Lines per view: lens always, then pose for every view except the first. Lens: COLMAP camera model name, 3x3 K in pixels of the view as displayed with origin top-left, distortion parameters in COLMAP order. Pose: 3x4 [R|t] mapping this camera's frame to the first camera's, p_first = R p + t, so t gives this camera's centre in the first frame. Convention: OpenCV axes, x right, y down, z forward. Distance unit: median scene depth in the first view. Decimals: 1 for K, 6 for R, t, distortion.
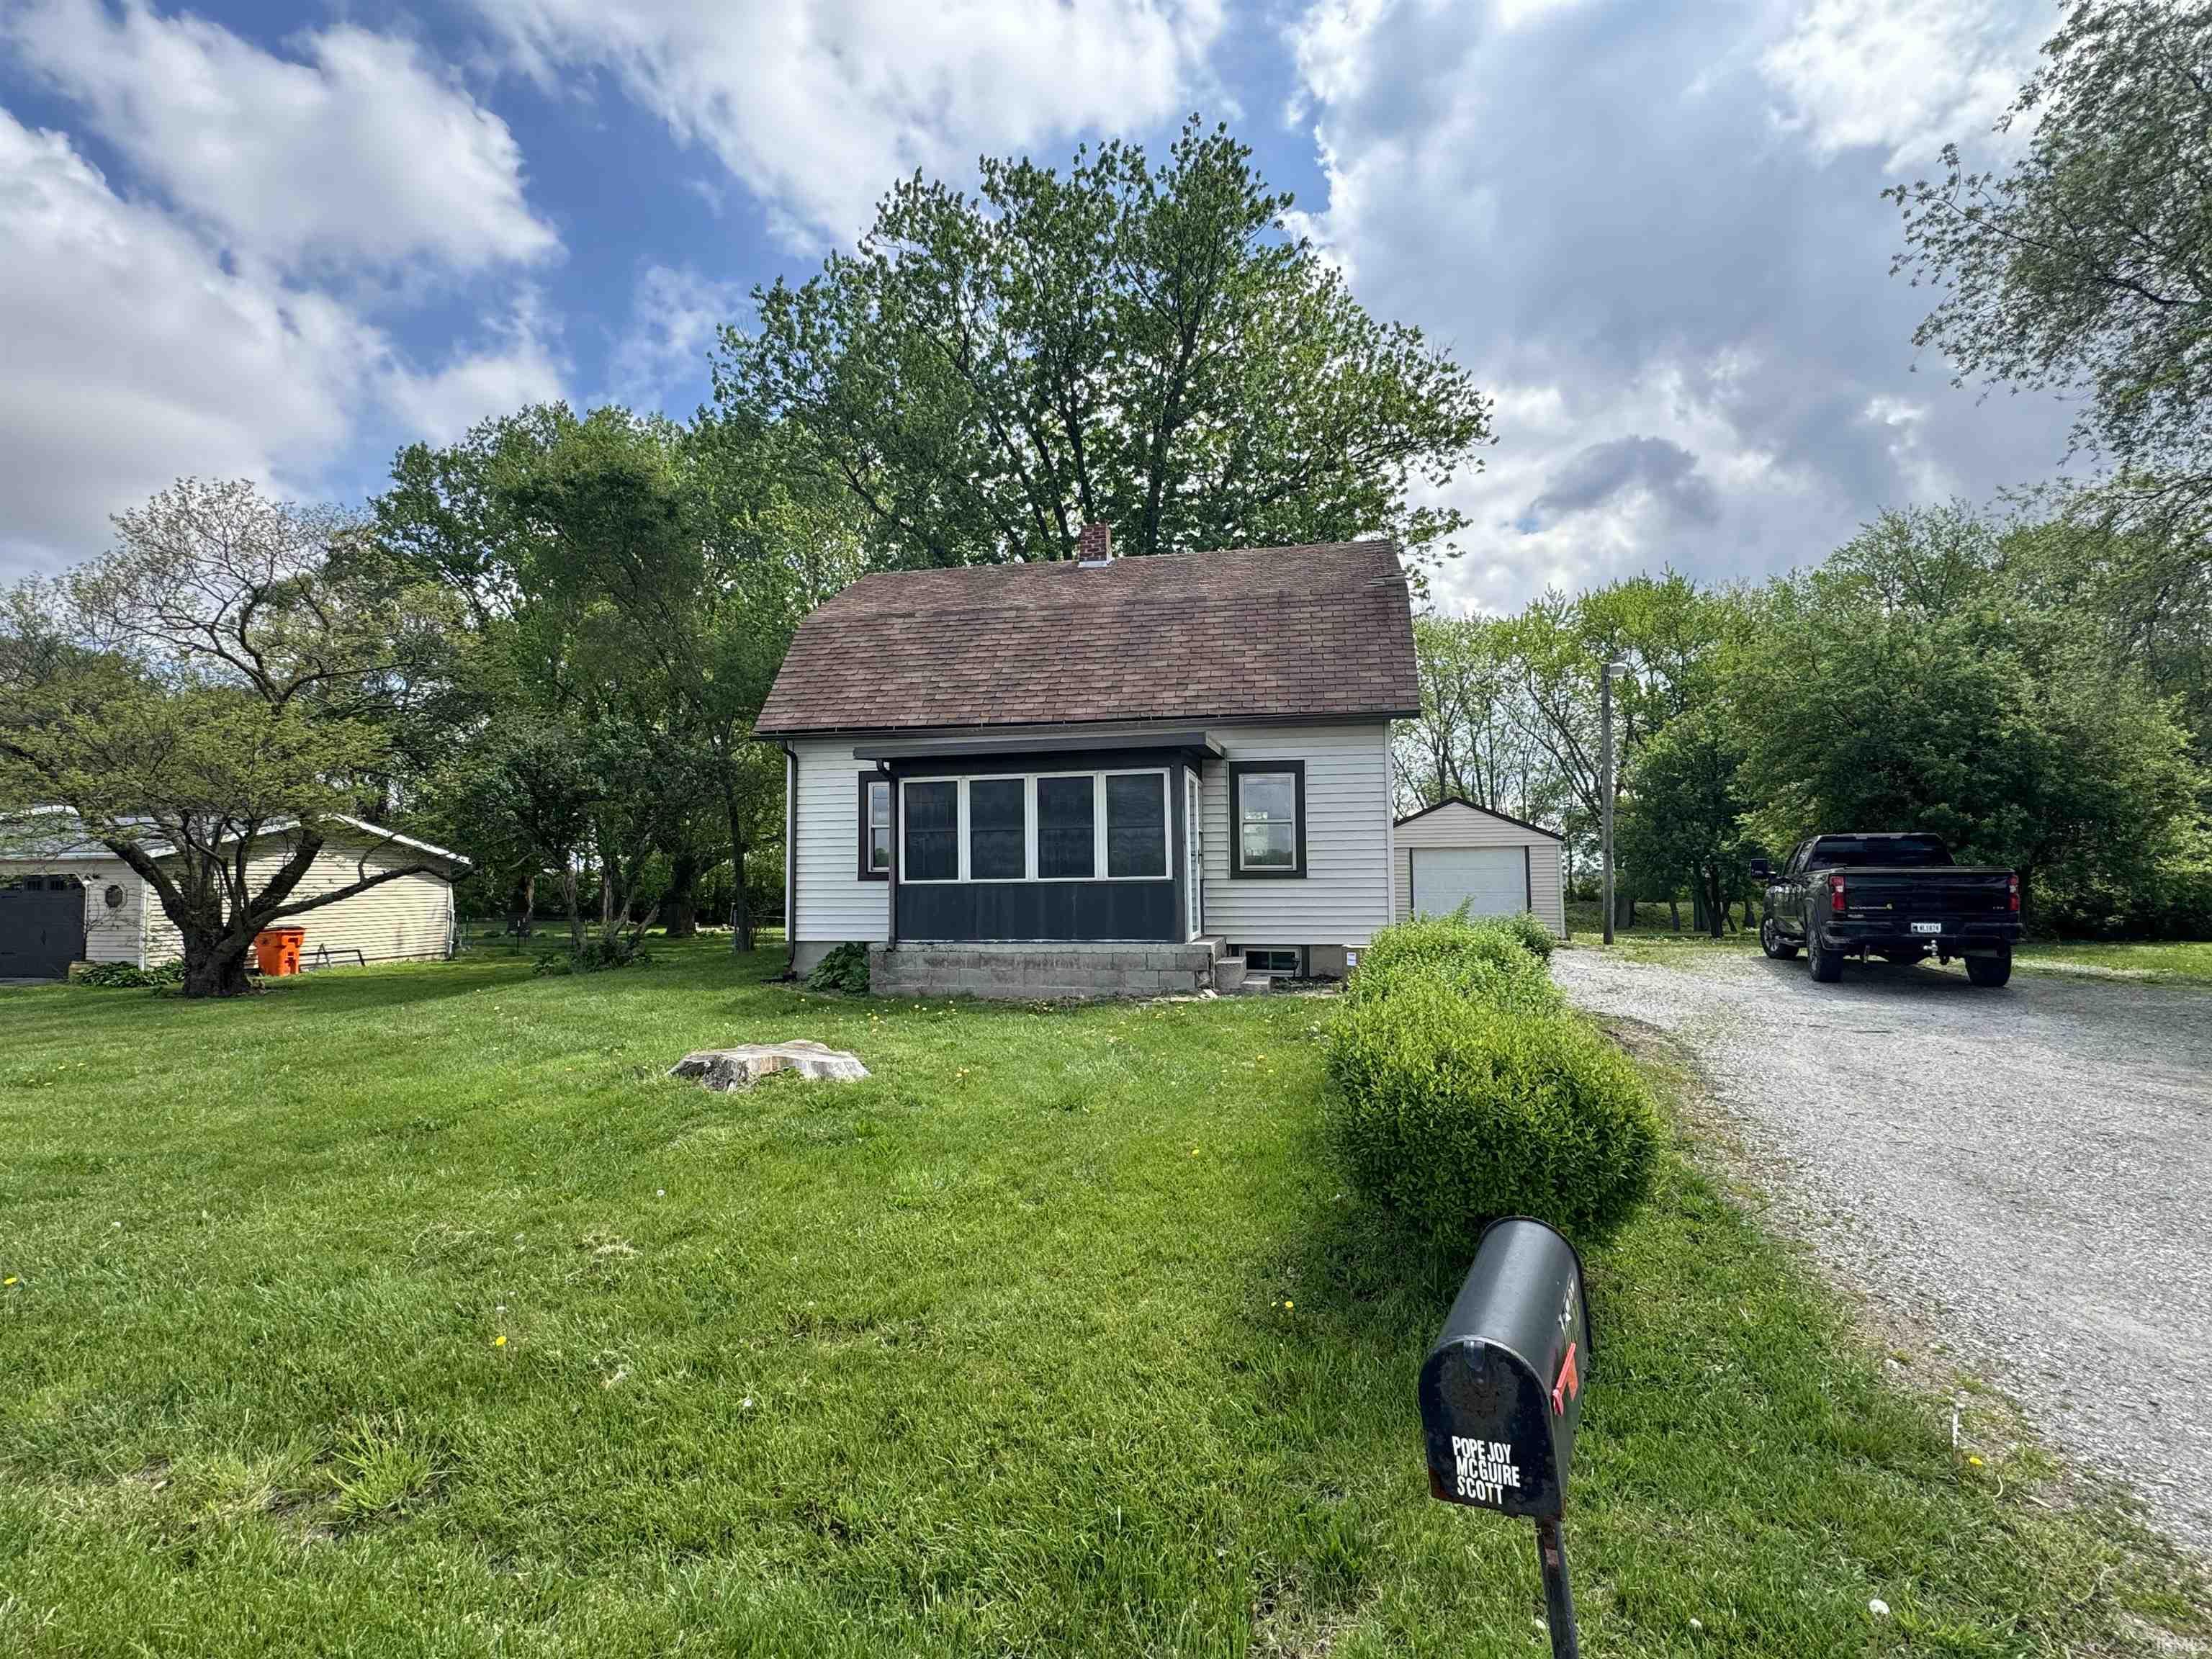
lens RADIAL K [[1049.9, 0, 1099.2], [0, 1049.9, 834.3], [0, 0, 1]] dist [-0.000540, -0.001007]
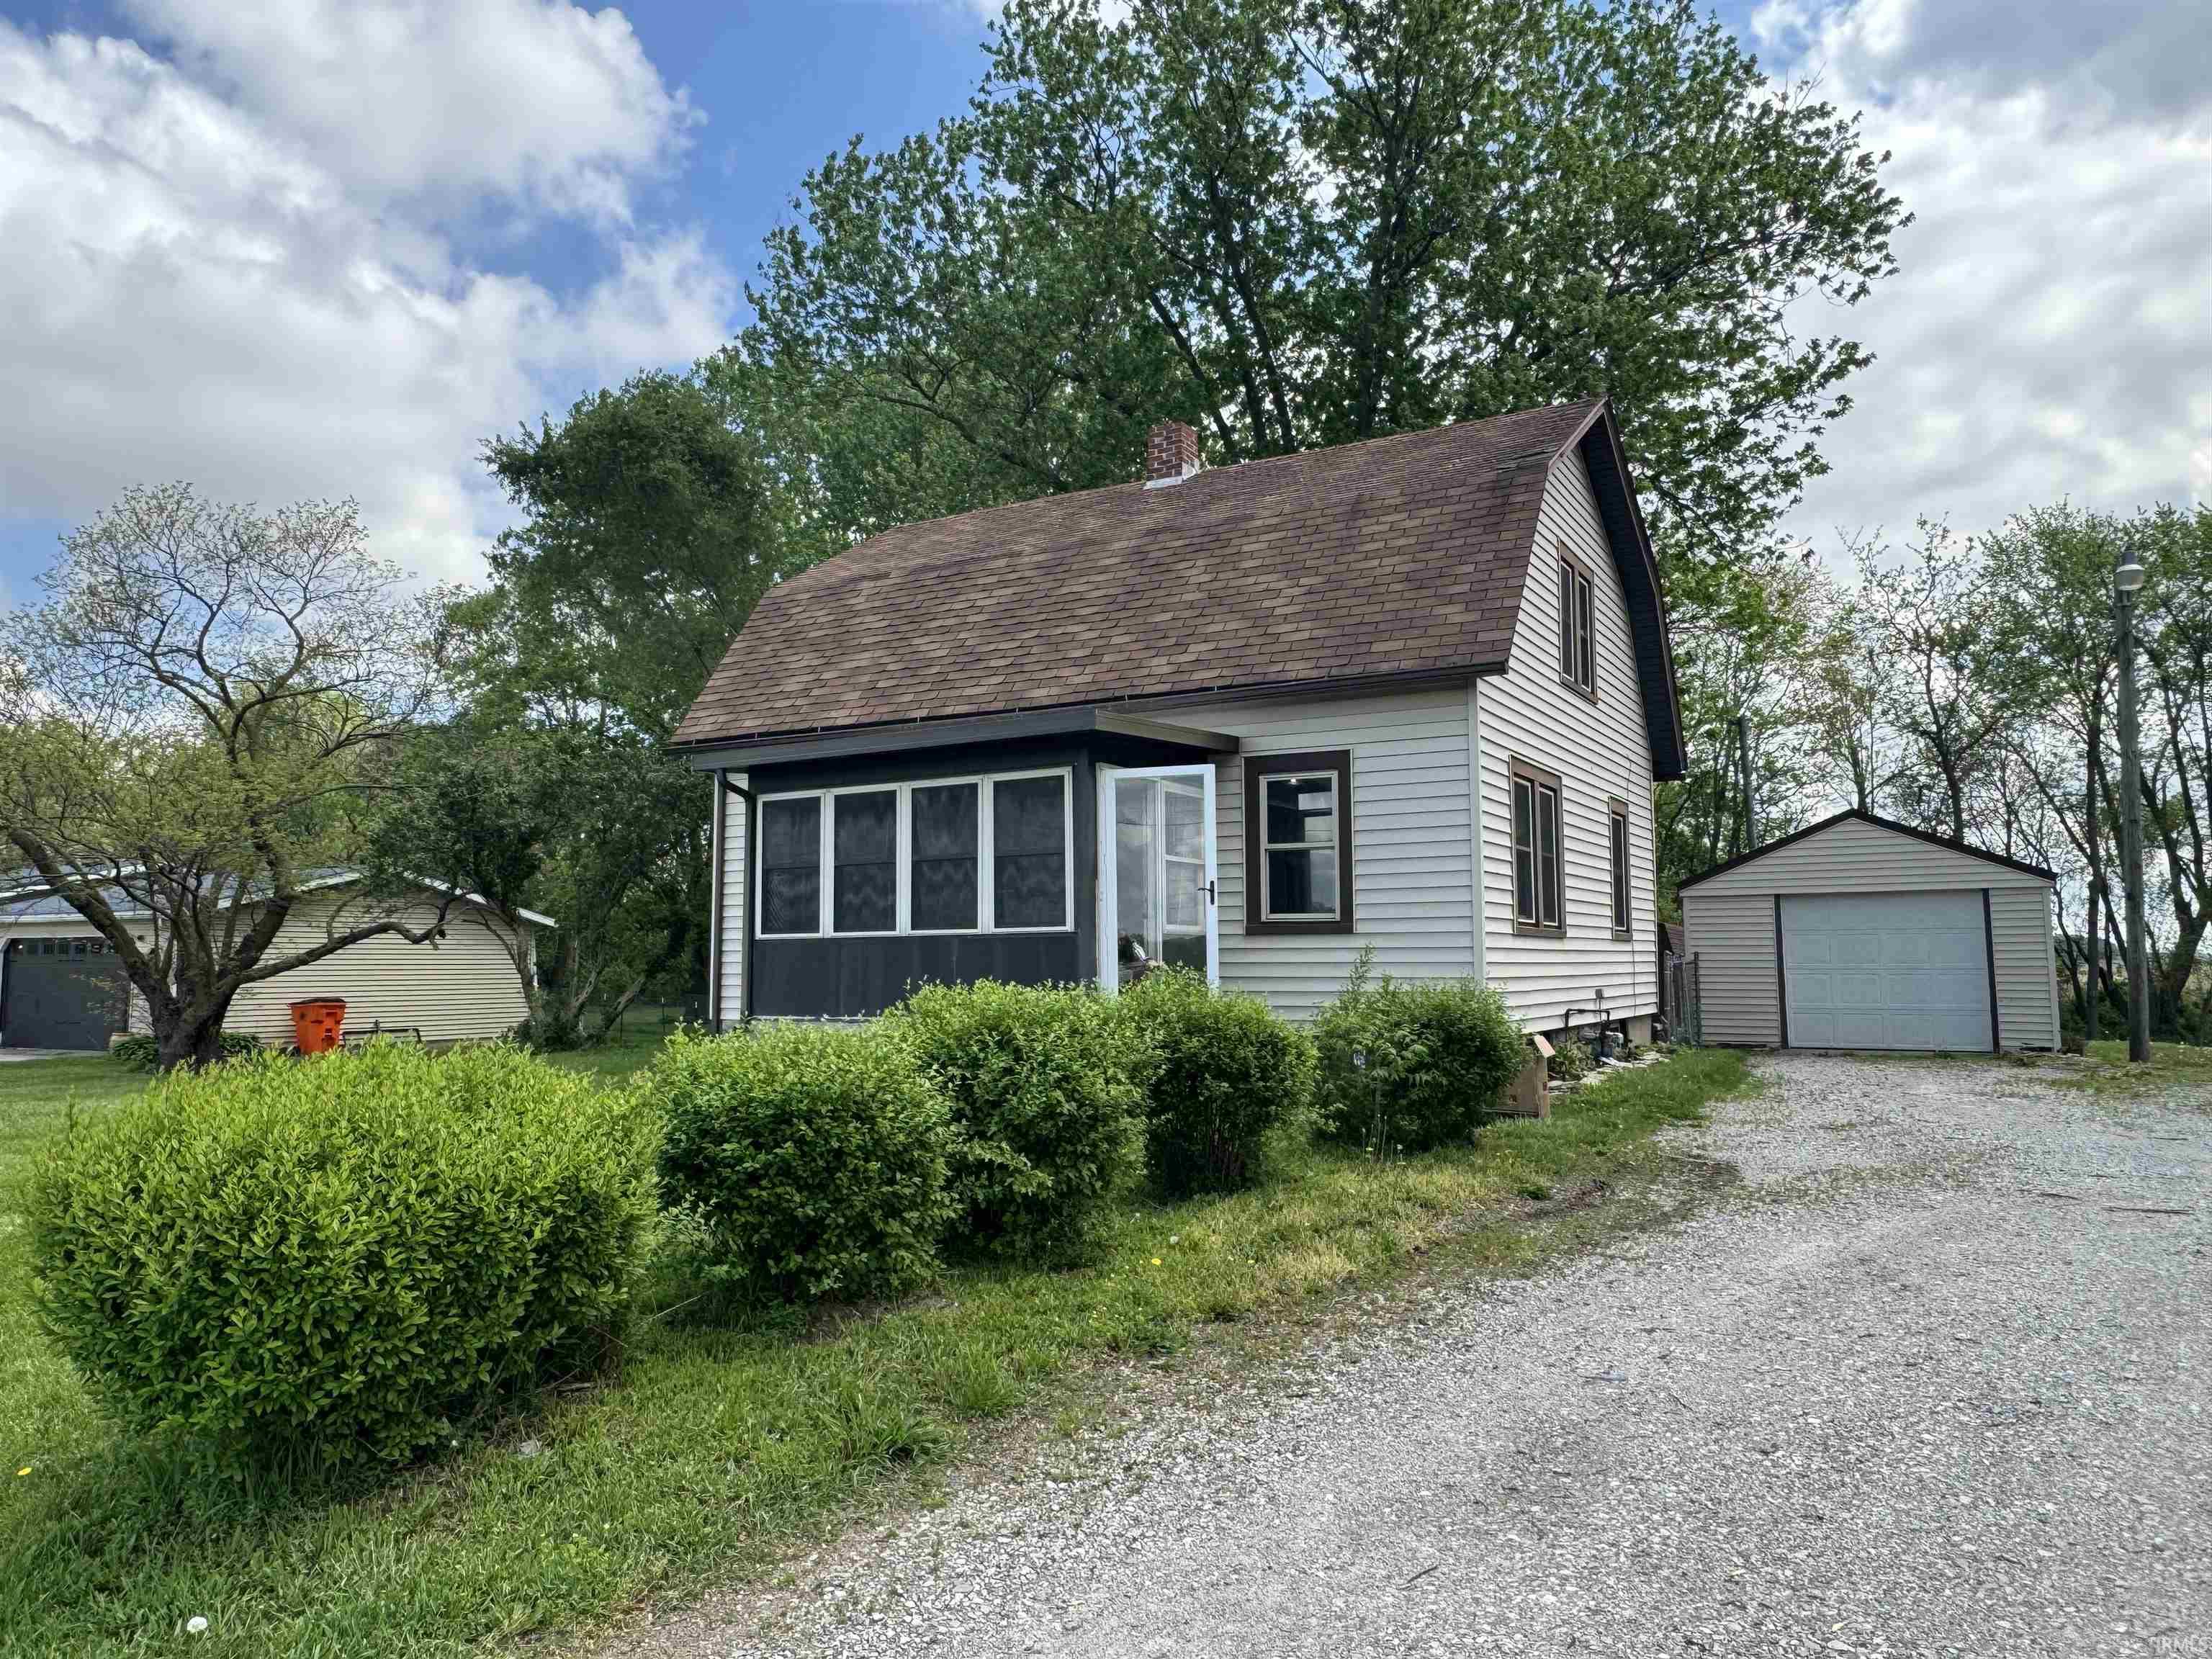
lens RADIAL K [[1512.2, 0, 1095.5], [0, 1512.2, 836.9], [0, 0, 1]] dist [-0.009587, 0.000842]
pose [[0.944509, -0.021187, -0.327801, 0.346713], [0.008252, 0.999133, -0.040799, 0.018977], [0.328381, 0.035830, 0.943865, 0.074028]]
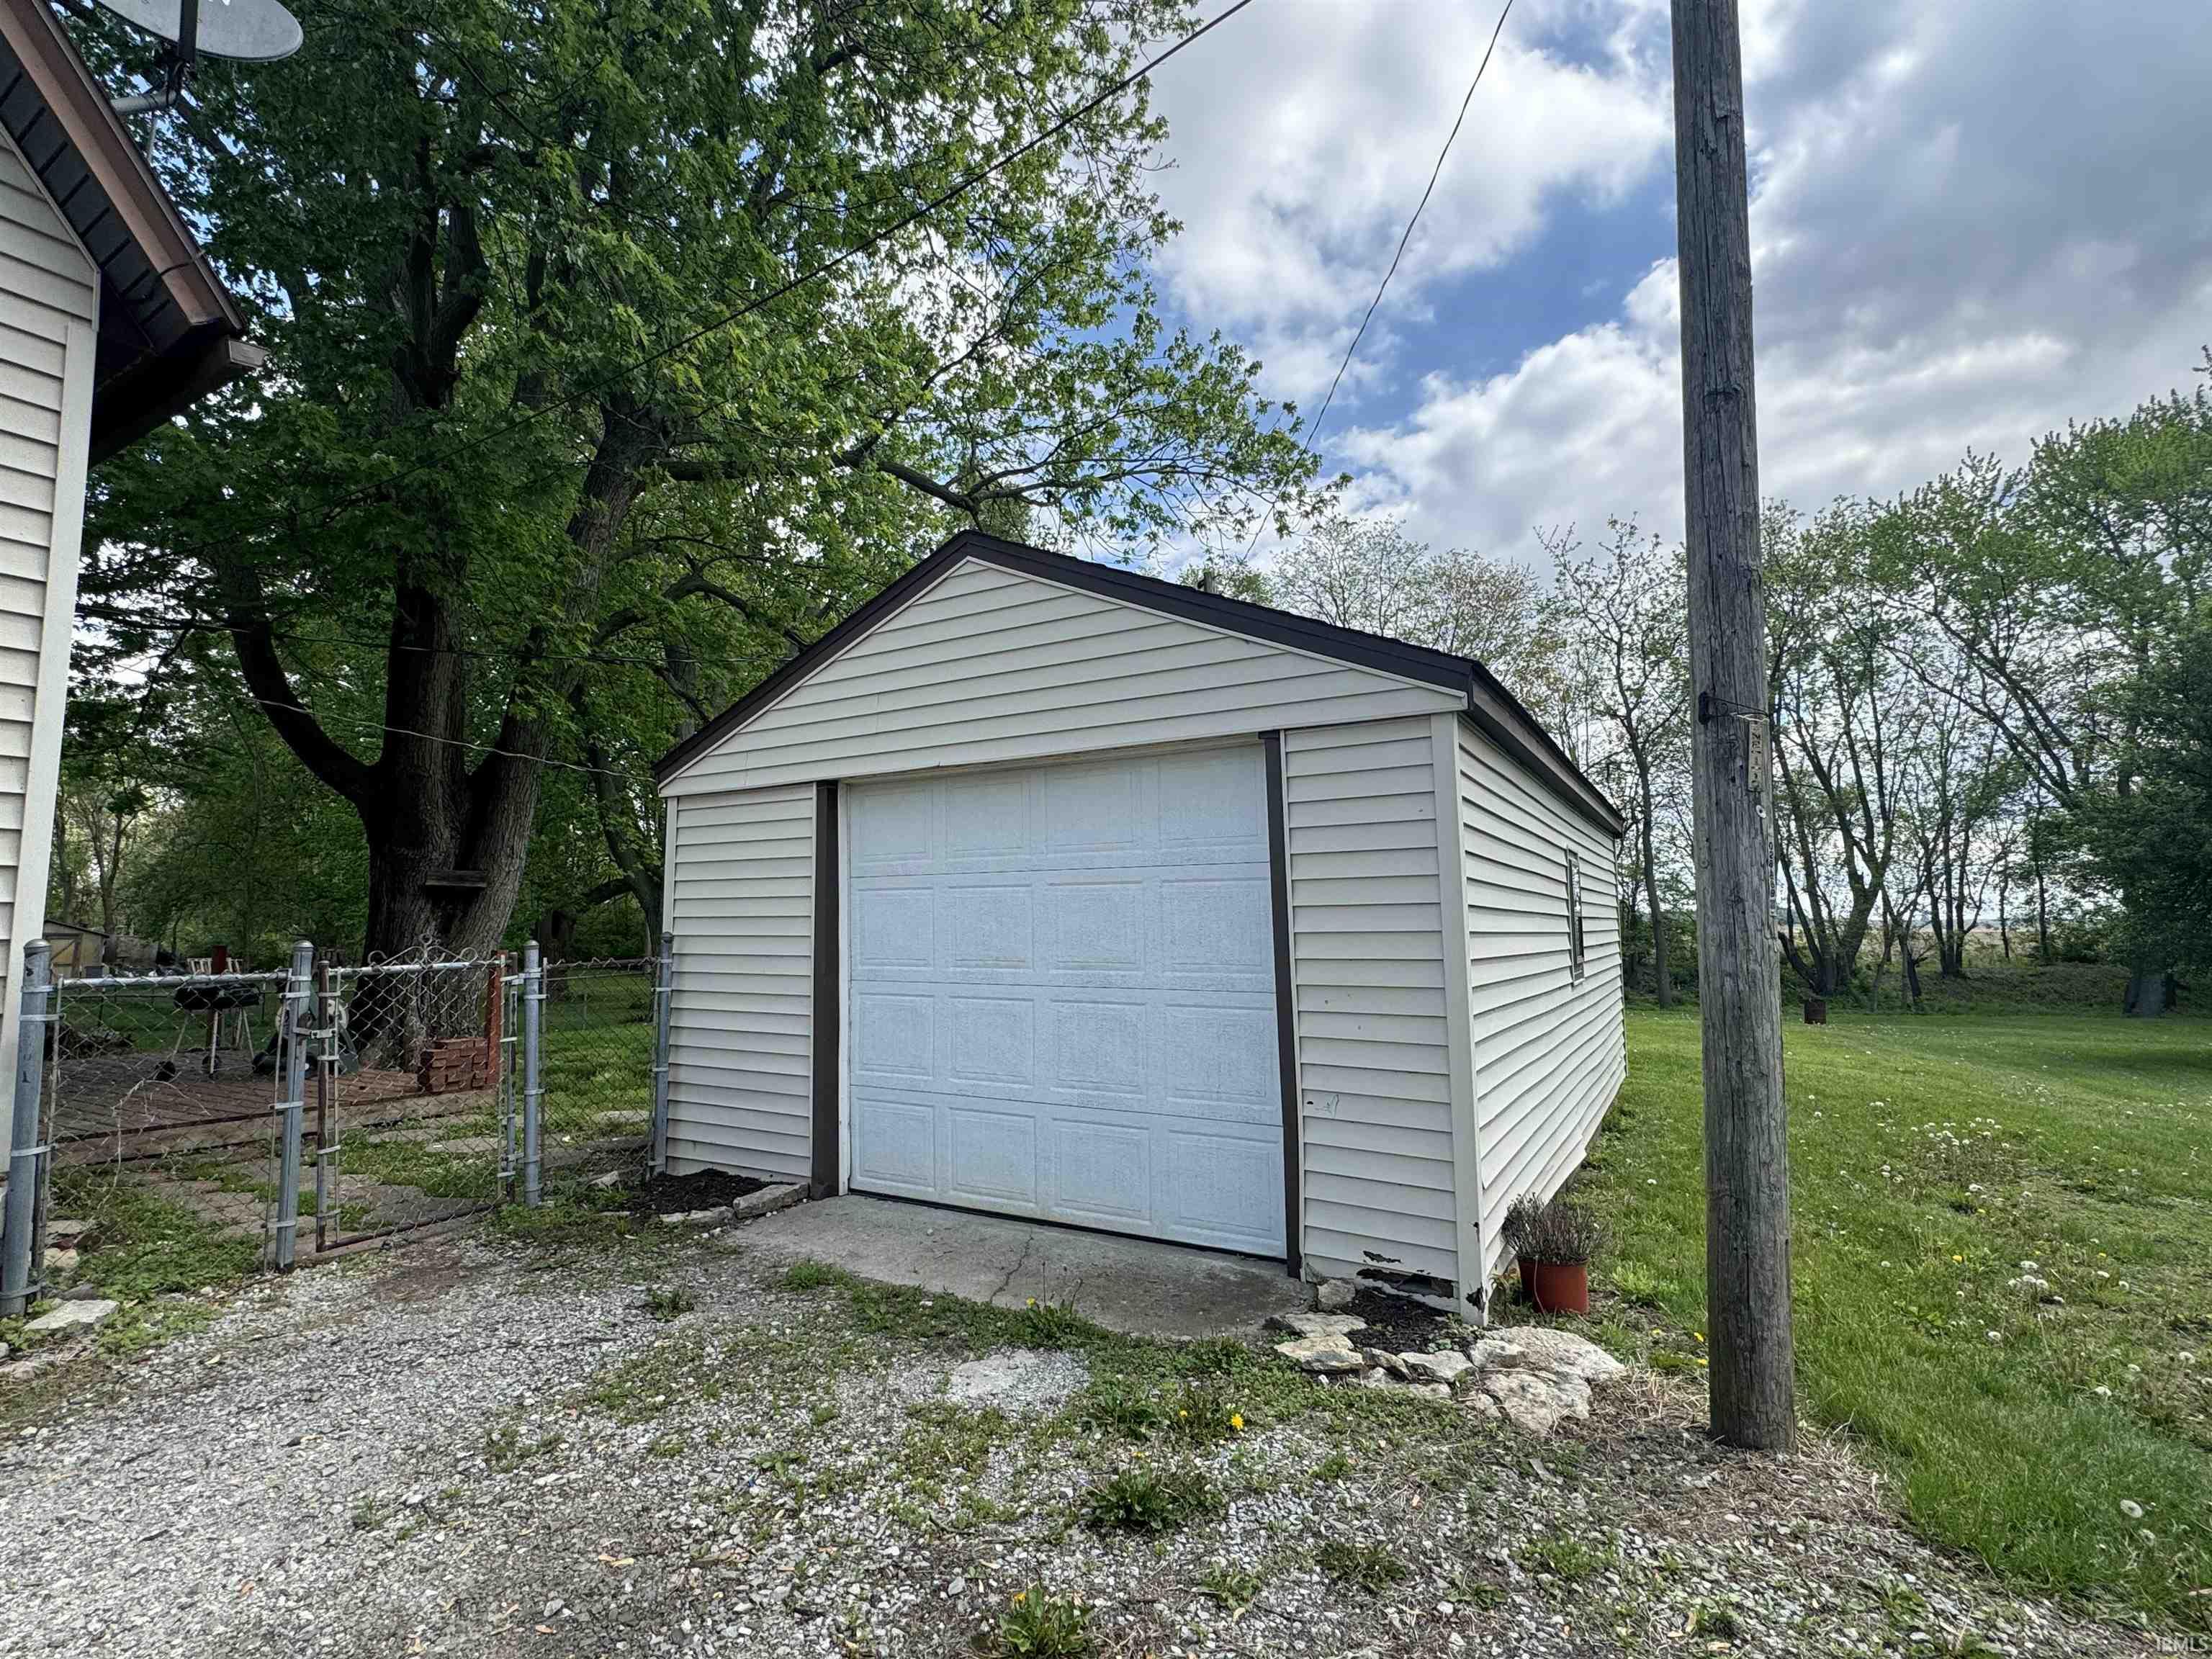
lens RADIAL K [[1049.9, 0, 1108.2], [0, 1049.9, 835.6], [0, 0, 1]] dist [-0.000540, -0.001007]
pose [[0.946541, -0.023964, -0.321691, 0.711262], [0.009852, 0.998919, -0.045424, 0.063453], [0.322432, 0.039826, 0.945754, 1.292207]]
